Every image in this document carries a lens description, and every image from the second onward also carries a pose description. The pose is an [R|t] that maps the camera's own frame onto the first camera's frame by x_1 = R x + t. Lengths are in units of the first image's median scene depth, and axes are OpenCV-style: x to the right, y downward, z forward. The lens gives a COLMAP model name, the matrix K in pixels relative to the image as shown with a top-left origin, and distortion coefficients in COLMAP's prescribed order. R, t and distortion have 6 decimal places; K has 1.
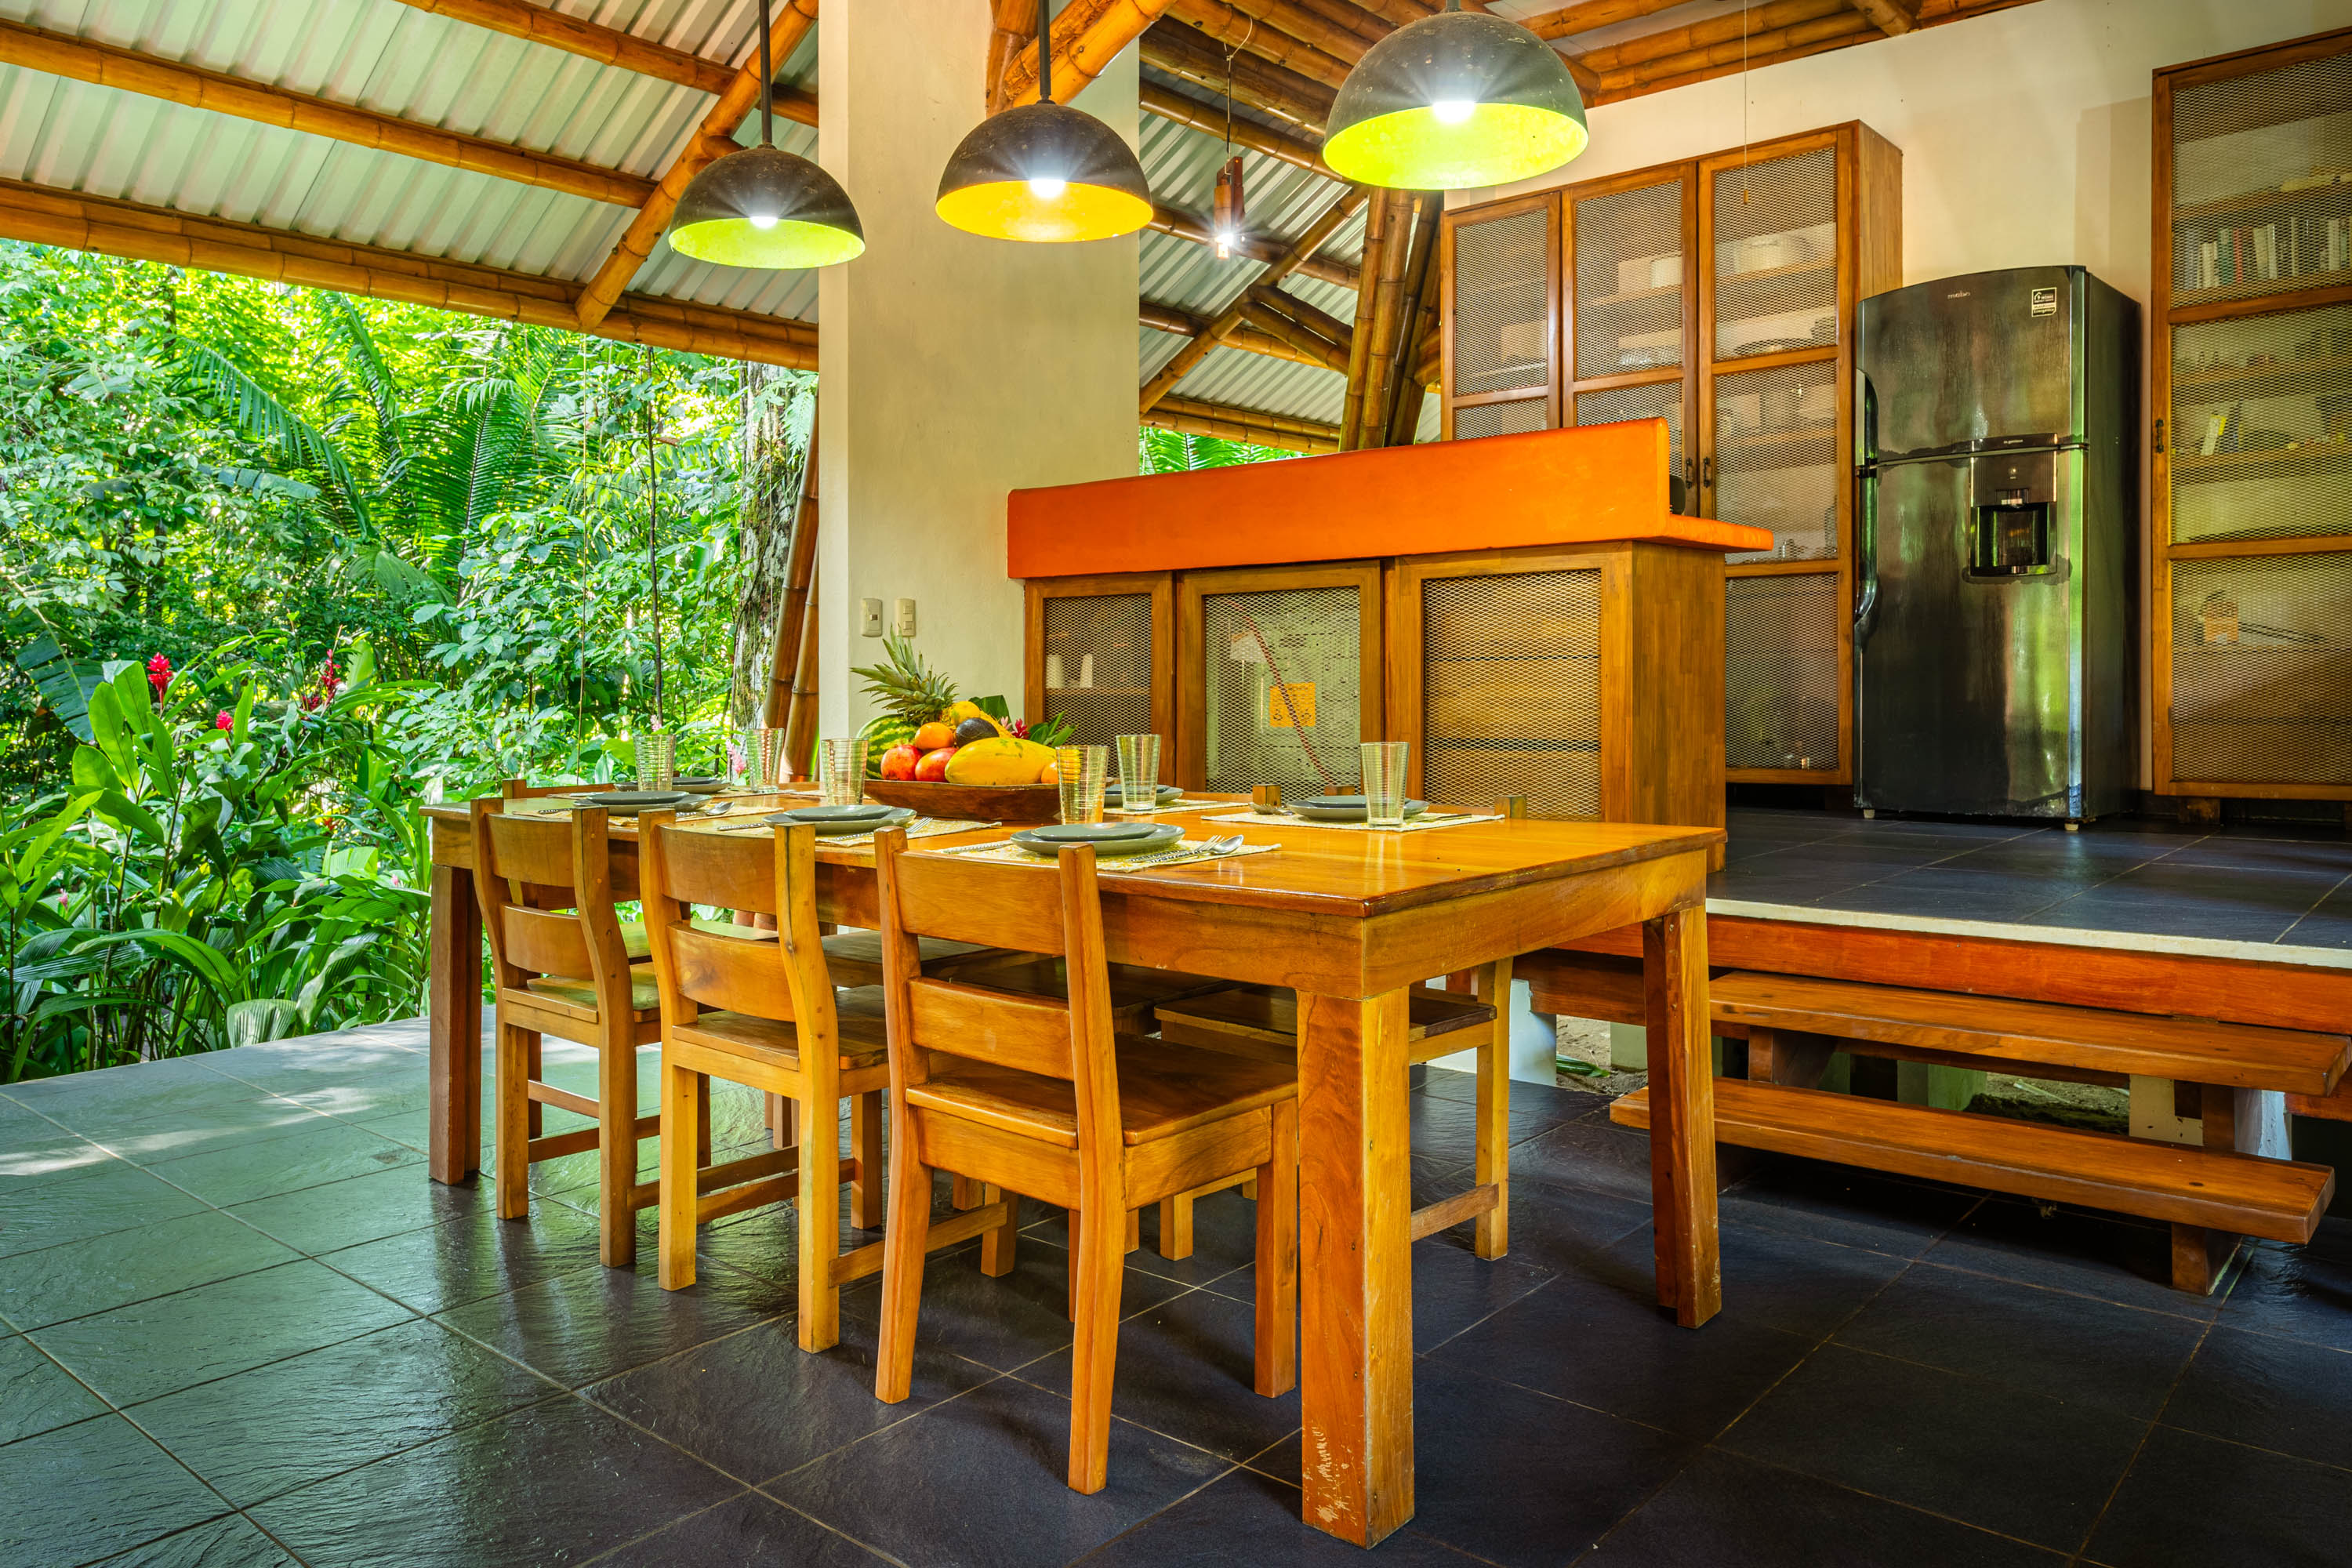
lens RADIAL K [[1647.0, 0, 1179.0], [0, 1647.0, 727.2], [0, 0, 1]] dist [-0.000864, -0.000705]
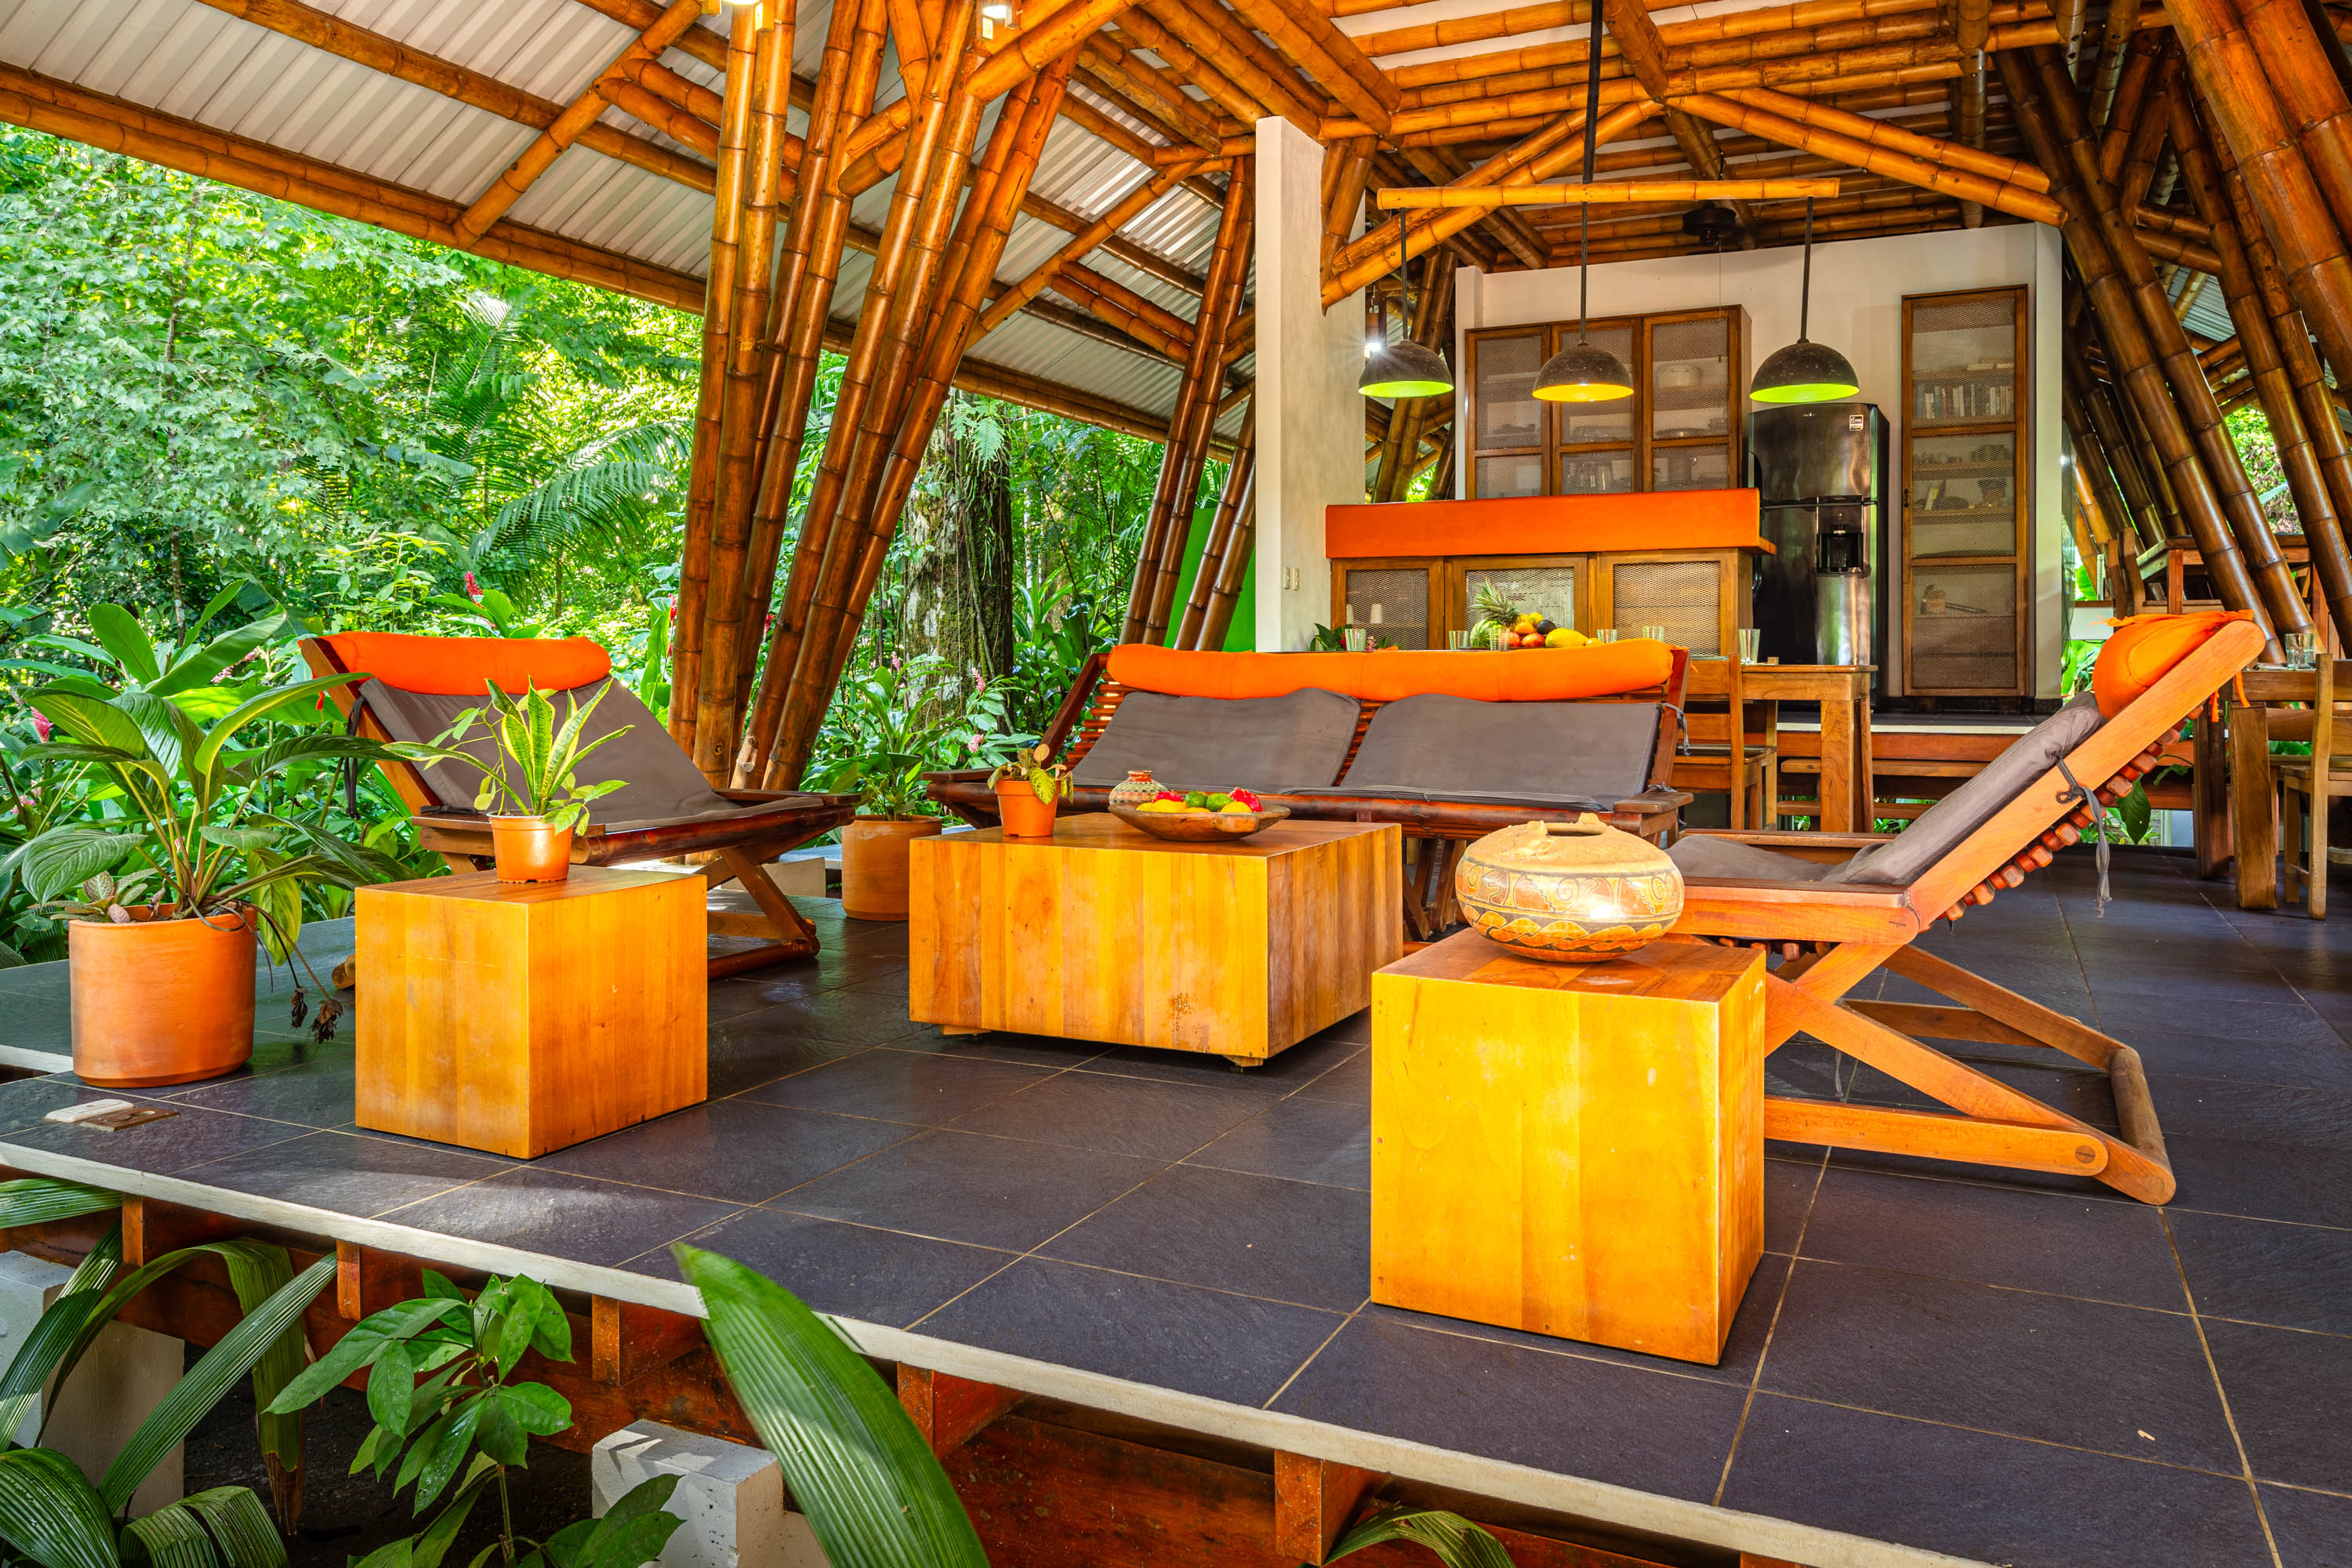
lens RADIAL K [[1649.3, 0, 1178.2], [0, 1649.3, 694.4], [0, 0, 1]] dist [-0.008100, -0.001235]
pose [[0.968858, 0.009169, 0.247446, -0.638646], [-0.005206, 0.999848, -0.016663, 0.074637], [-0.247561, 0.014856, 0.968758, -0.562977]]
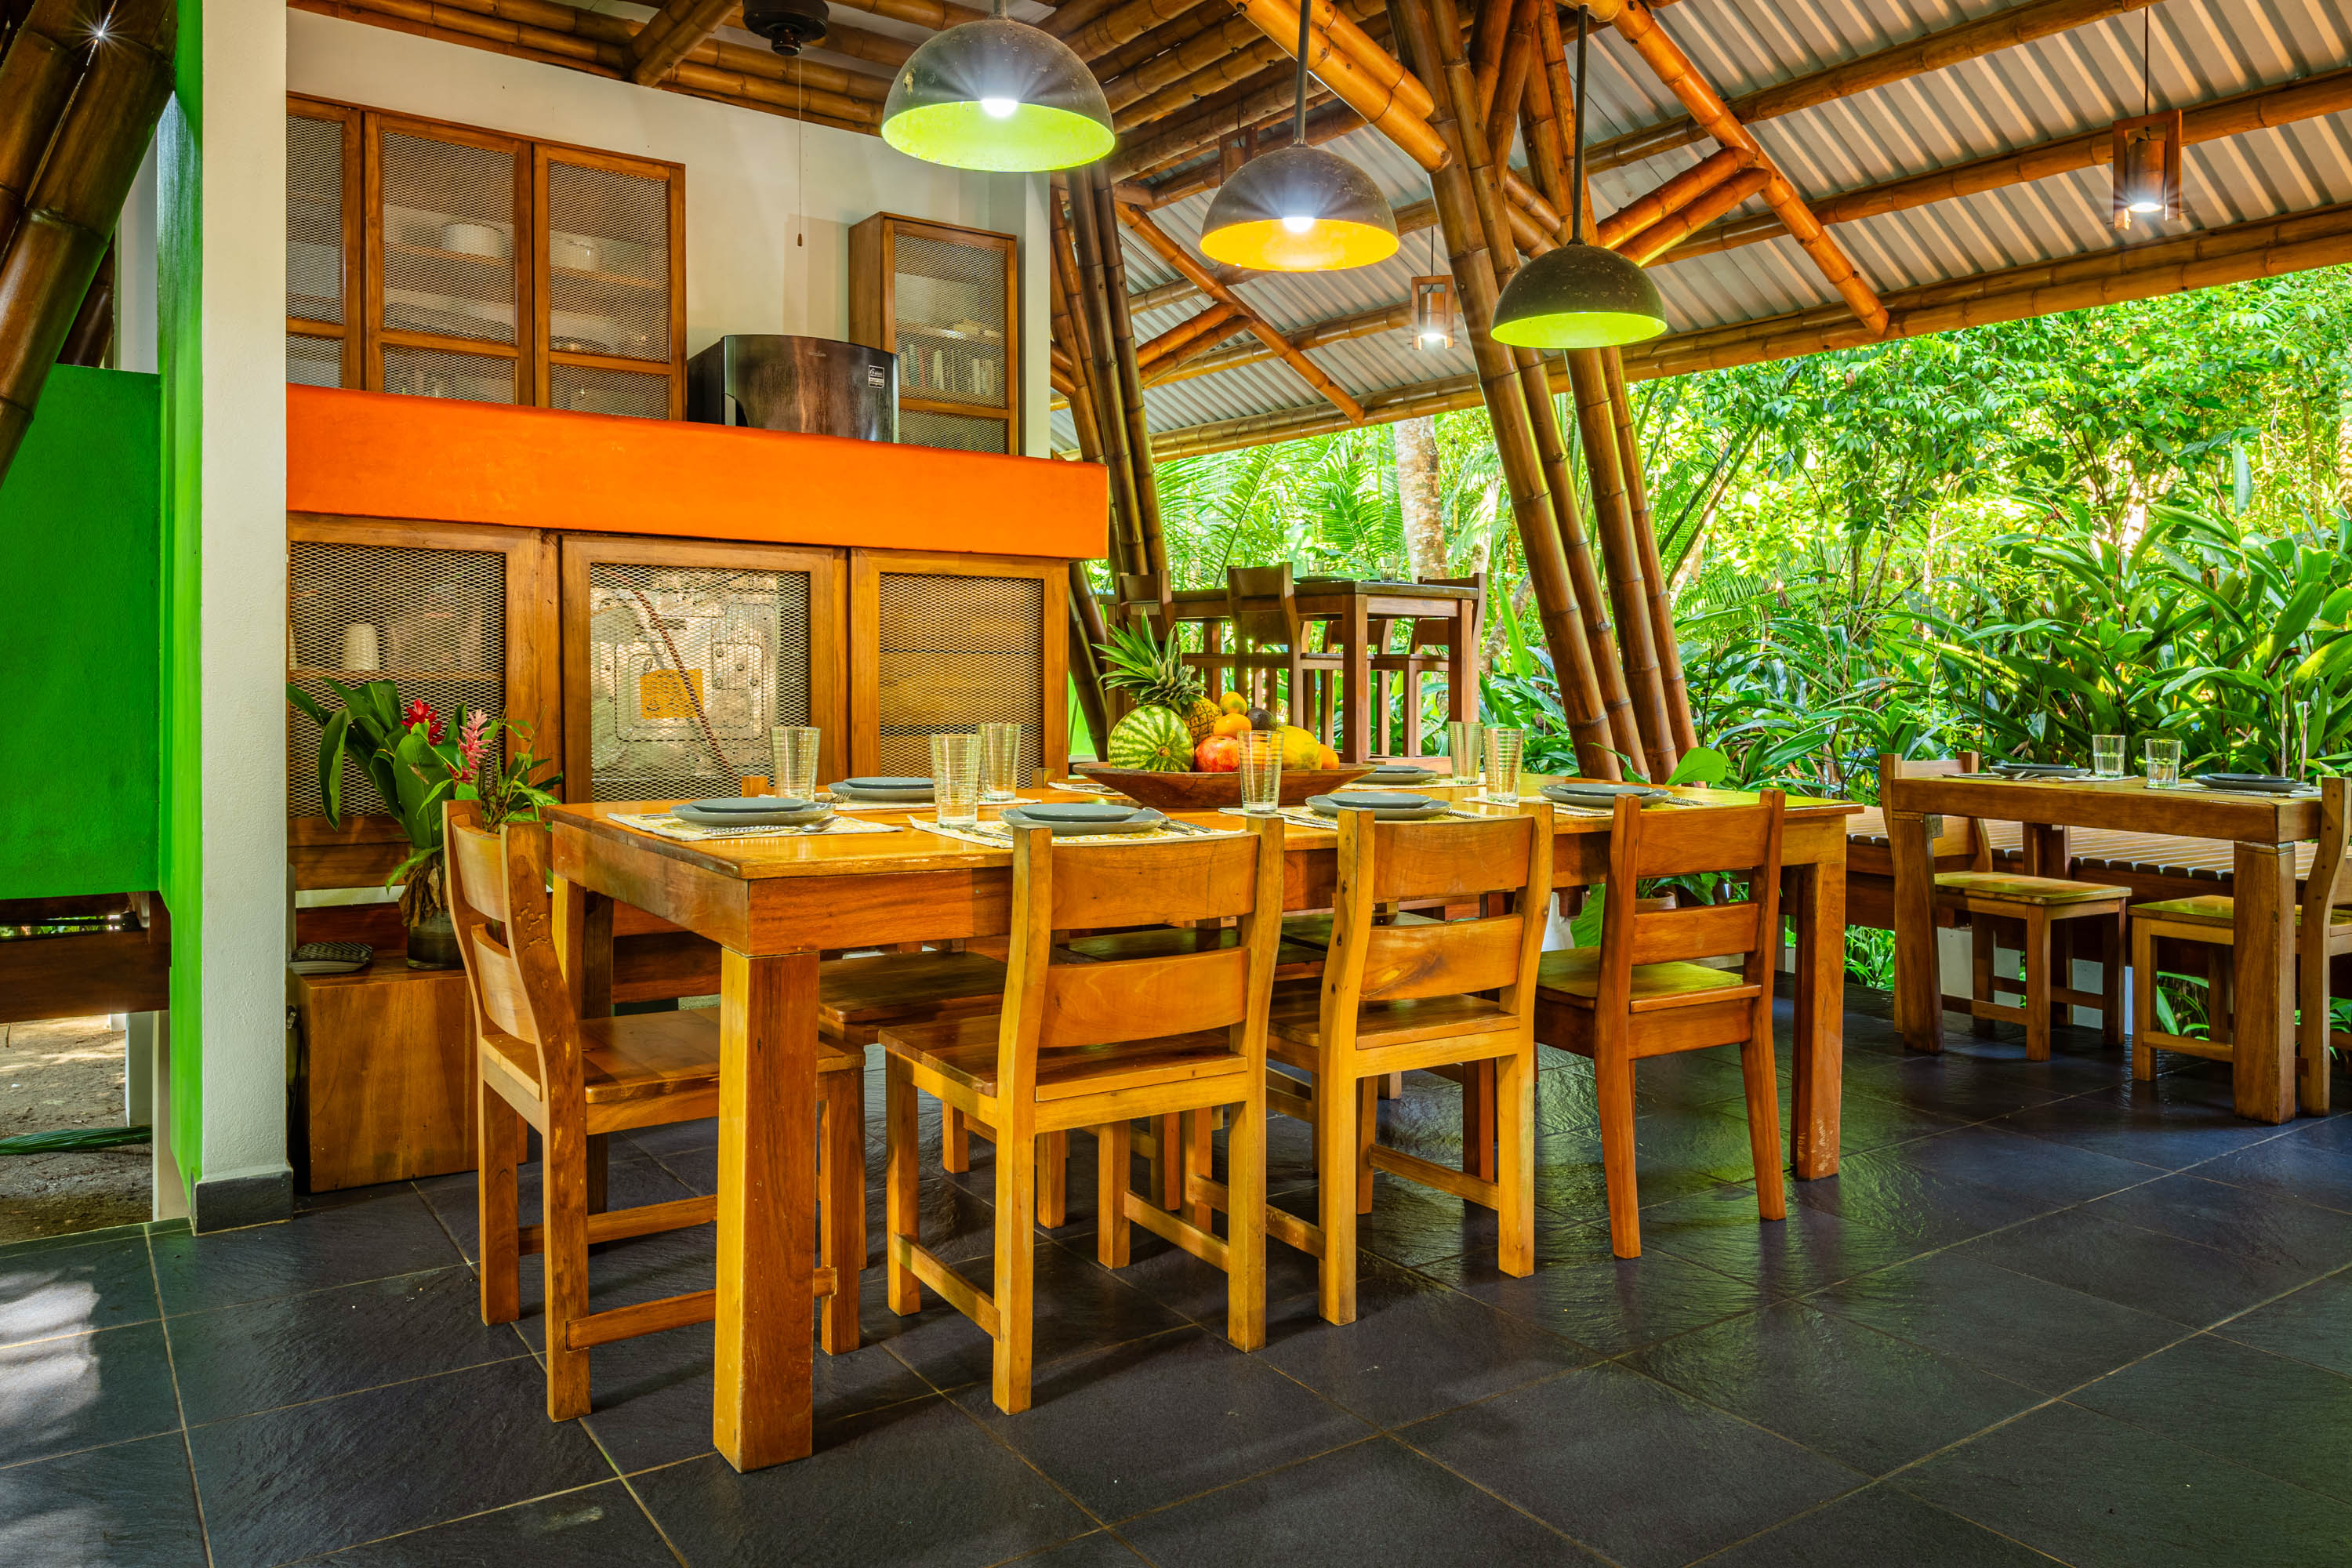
lens RADIAL K [[1649.3, 0, 1178.2], [0, 1649.3, 694.4], [0, 0, 1]] dist [-0.008100, -0.001235]
pose [[0.264057, 0.000005, 0.964507, -0.639869], [0.007639, 0.999969, -0.002096, -0.007323], [-0.964477, 0.007921, 0.264049, 0.433806]]
